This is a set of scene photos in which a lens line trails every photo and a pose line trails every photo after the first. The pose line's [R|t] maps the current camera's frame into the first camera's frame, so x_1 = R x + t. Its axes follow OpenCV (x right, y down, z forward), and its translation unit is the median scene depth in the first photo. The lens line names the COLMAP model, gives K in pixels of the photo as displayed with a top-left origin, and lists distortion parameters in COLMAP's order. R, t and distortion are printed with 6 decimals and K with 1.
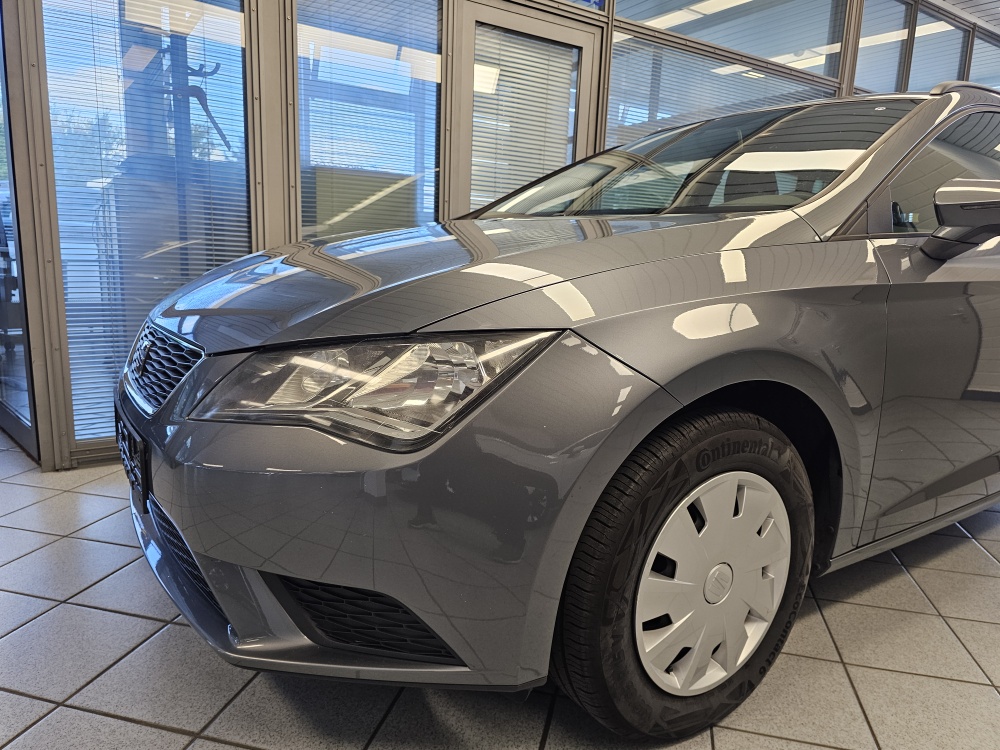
lens RADIAL K [[675.6, 0, 498.6], [0, 675.6, 371.5], [0, 0, 1]] dist [0.065624, -0.056956]
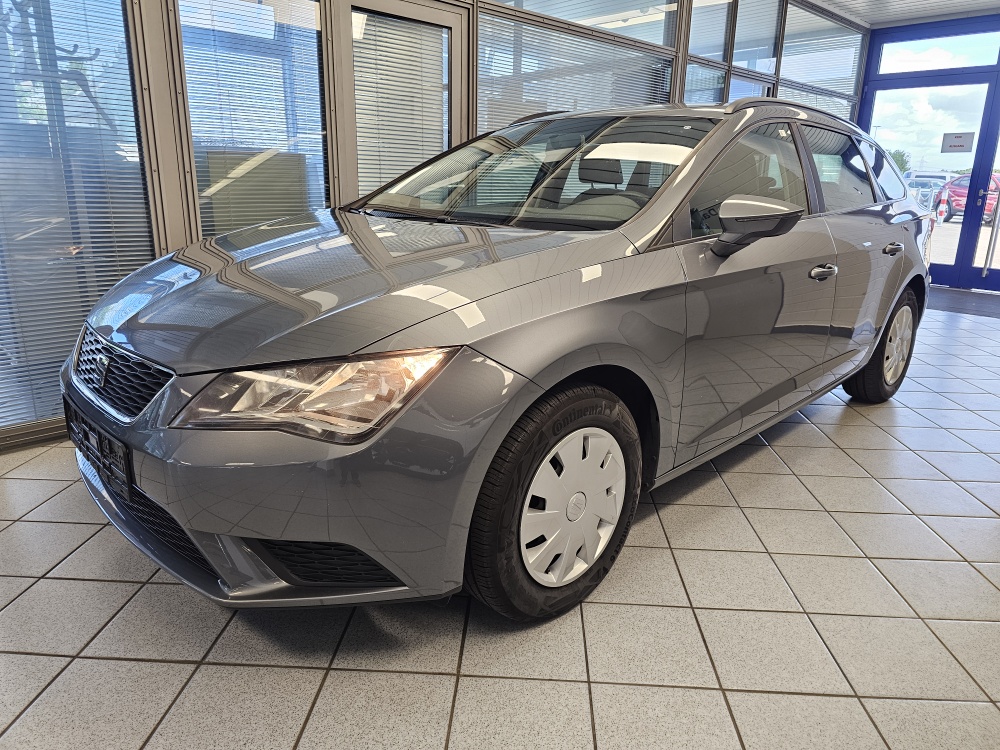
lens RADIAL K [[667.3, 0, 498.6], [0, 667.3, 351.7], [0, 0, 1]] dist [0.055592, -0.053160]
pose [[0.984257, -0.071088, 0.161814, -0.038485], [0.057654, 0.994603, 0.086258, -0.126801], [-0.167073, -0.075571, 0.983044, -0.287885]]
